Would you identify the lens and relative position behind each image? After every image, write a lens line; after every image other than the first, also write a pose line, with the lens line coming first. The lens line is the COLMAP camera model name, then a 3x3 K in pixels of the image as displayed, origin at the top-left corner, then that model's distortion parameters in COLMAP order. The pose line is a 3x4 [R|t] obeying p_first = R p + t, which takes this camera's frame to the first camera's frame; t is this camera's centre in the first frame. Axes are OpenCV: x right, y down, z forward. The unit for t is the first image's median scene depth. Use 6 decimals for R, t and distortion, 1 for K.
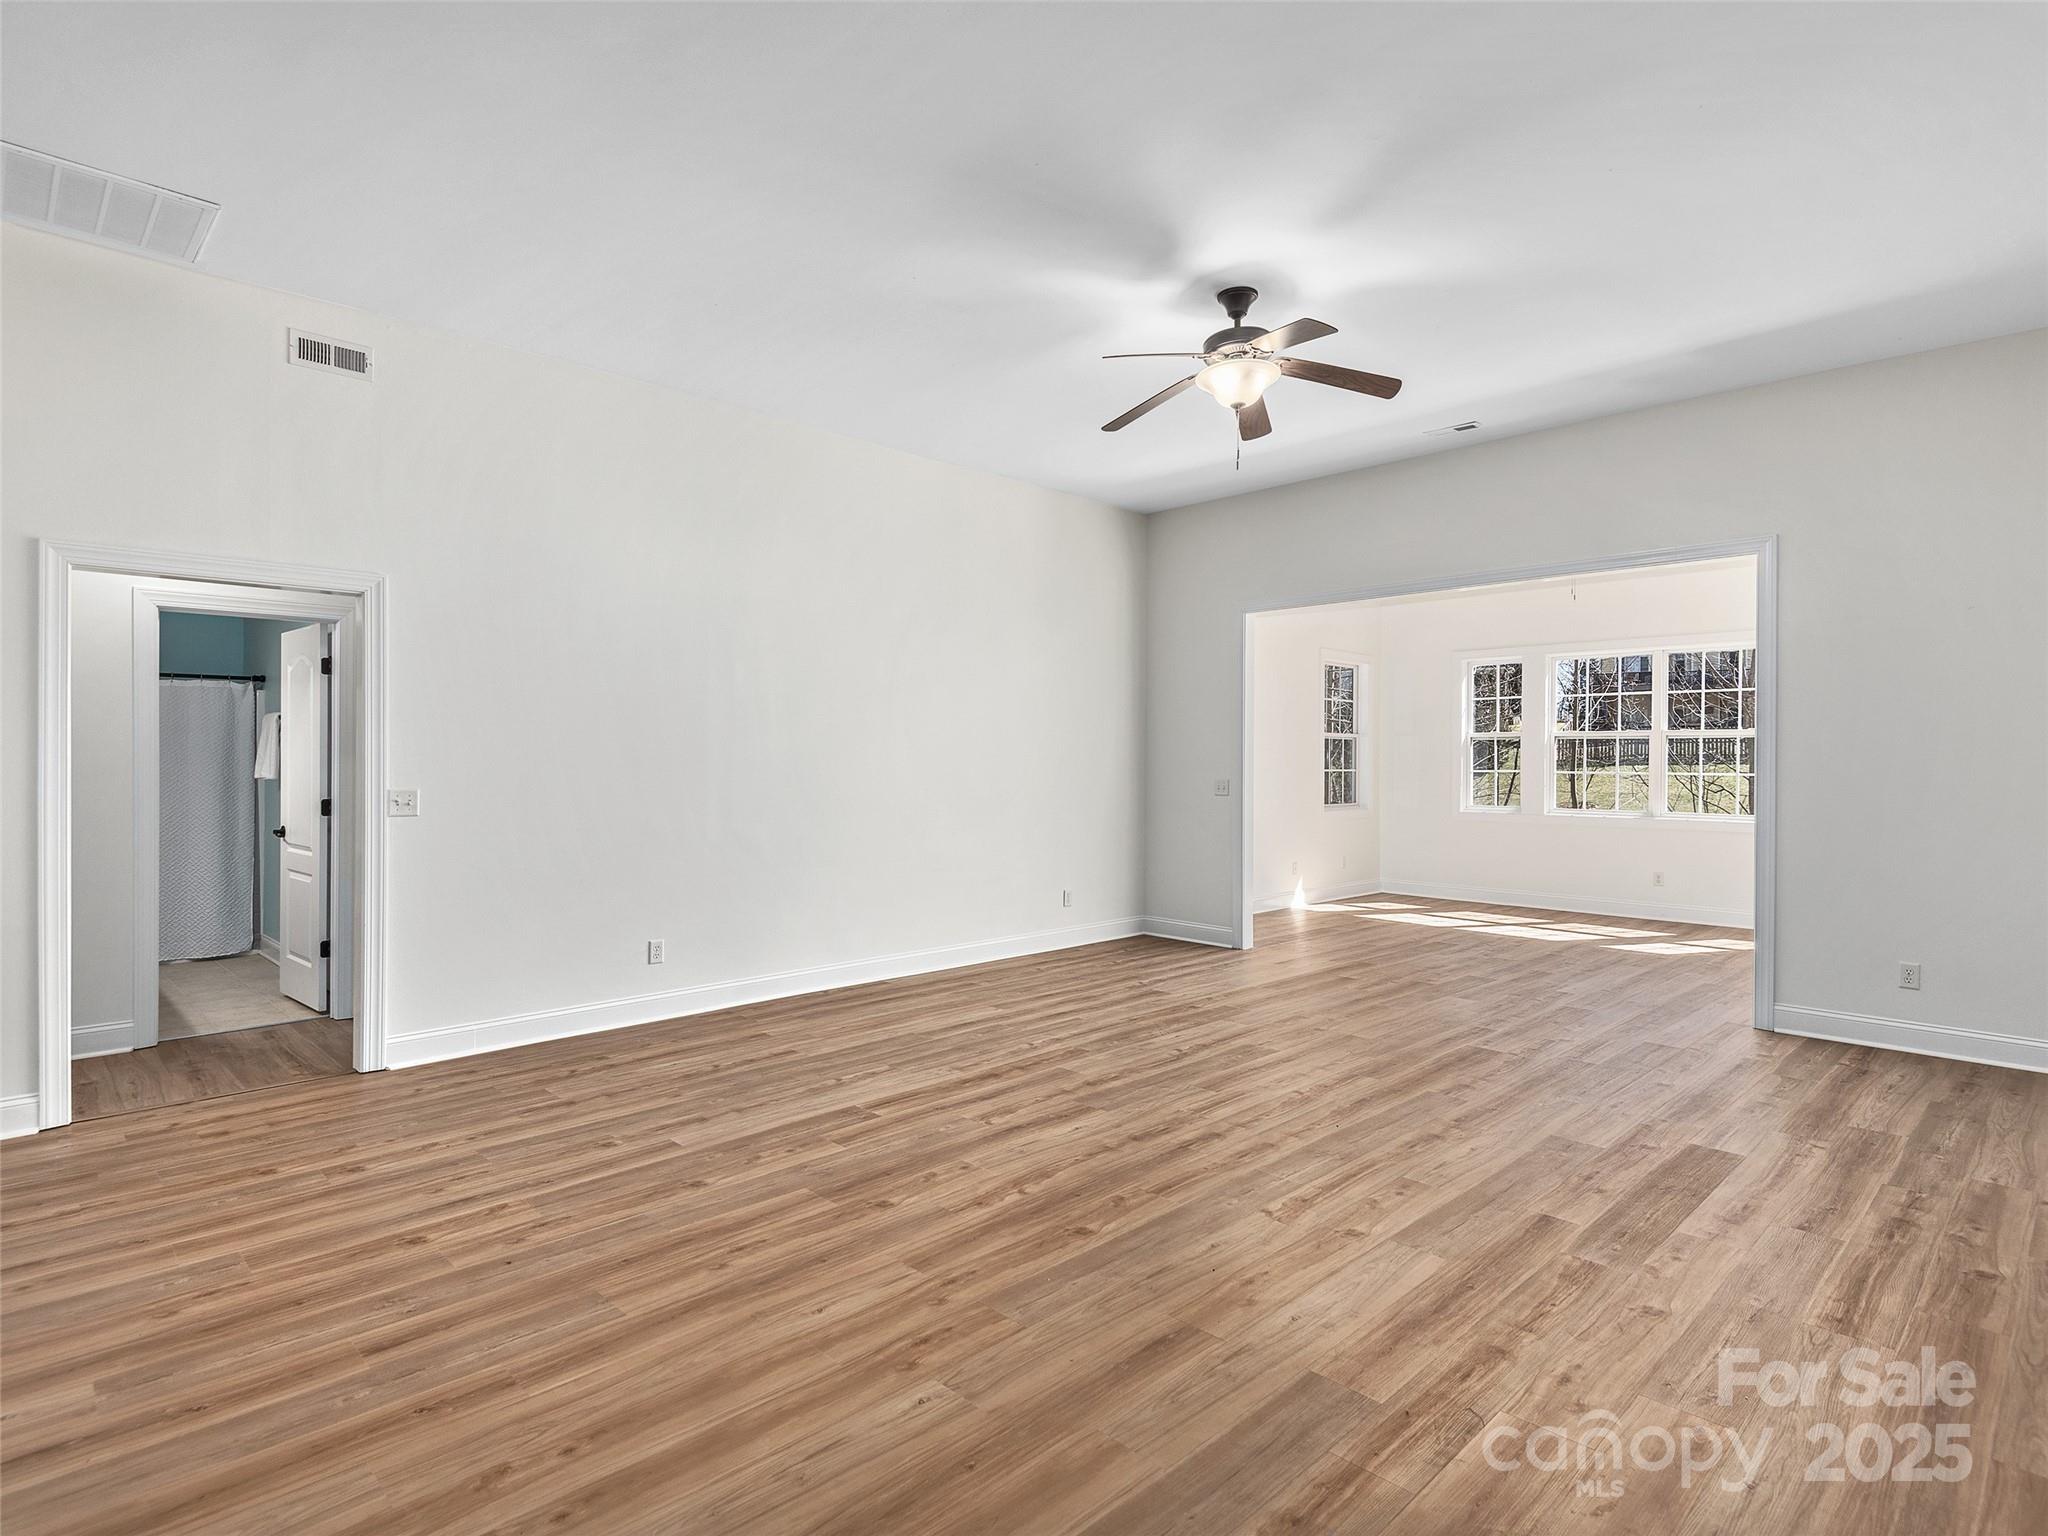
lens RADIAL K [[1070.6, 0, 1028.6], [0, 1070.6, 760.0], [0, 0, 1]] dist [0.002728, -0.000135]
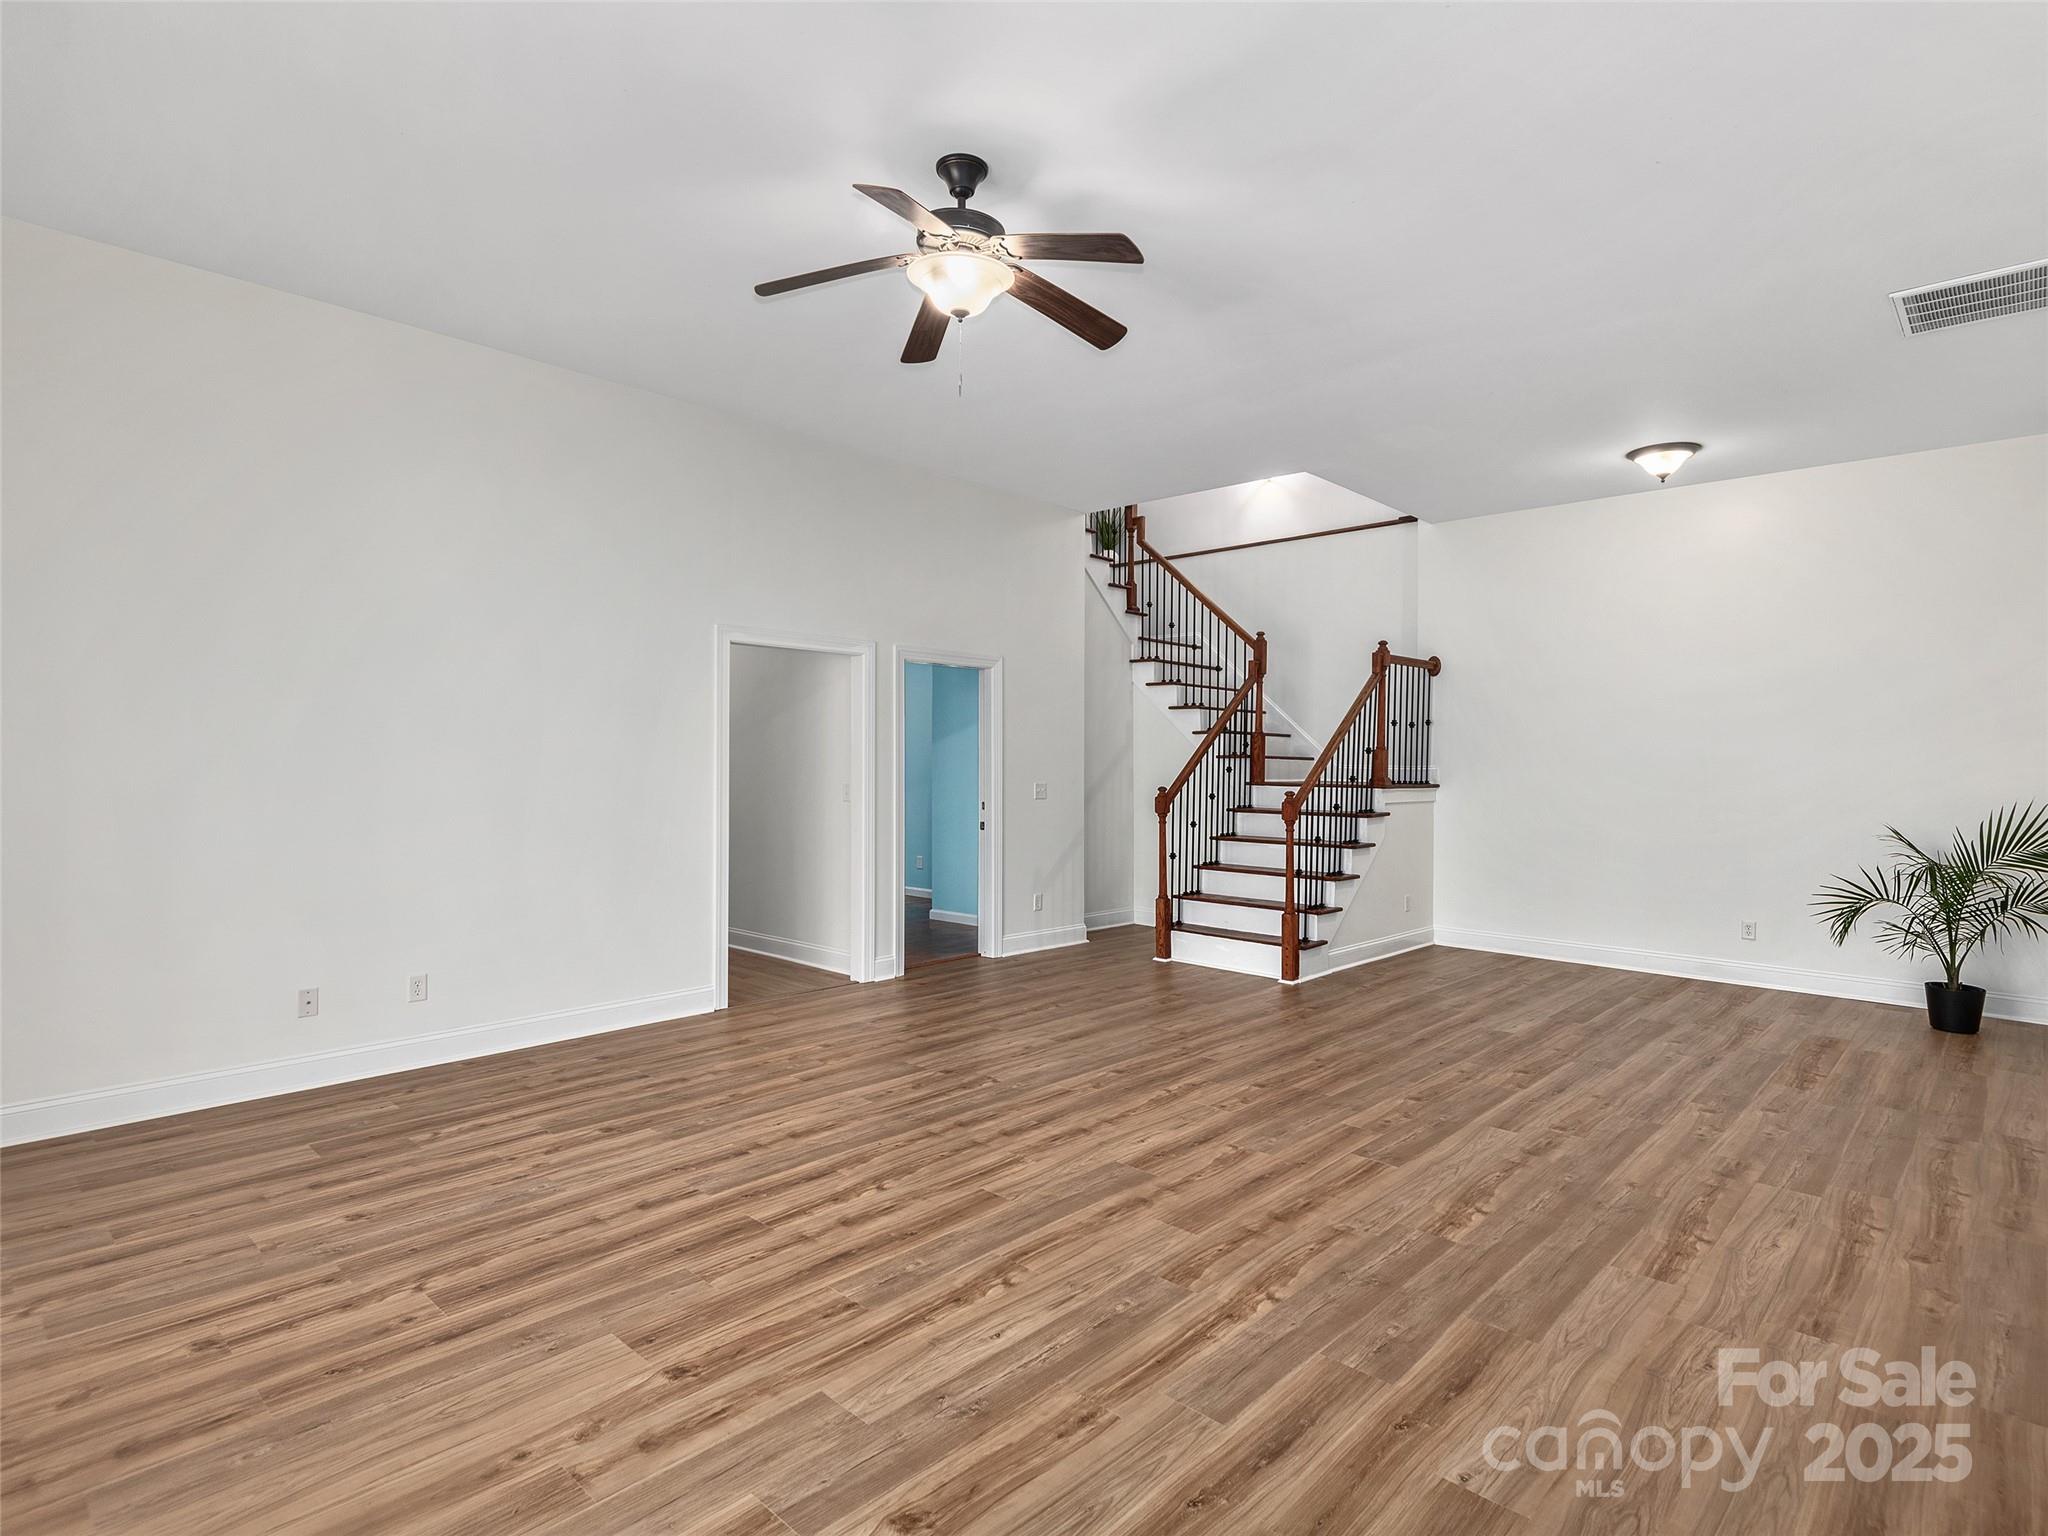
lens RADIAL K [[1070.6, 0, 1028.6], [0, 1070.6, 760.0], [0, 0, 1]] dist [0.002728, -0.000135]
pose [[-0.998967, -0.013699, -0.043328, 0.201016], [-0.013691, 0.999906, -0.000487, -0.012428], [0.043331, 0.000107, -0.999061, 2.007445]]
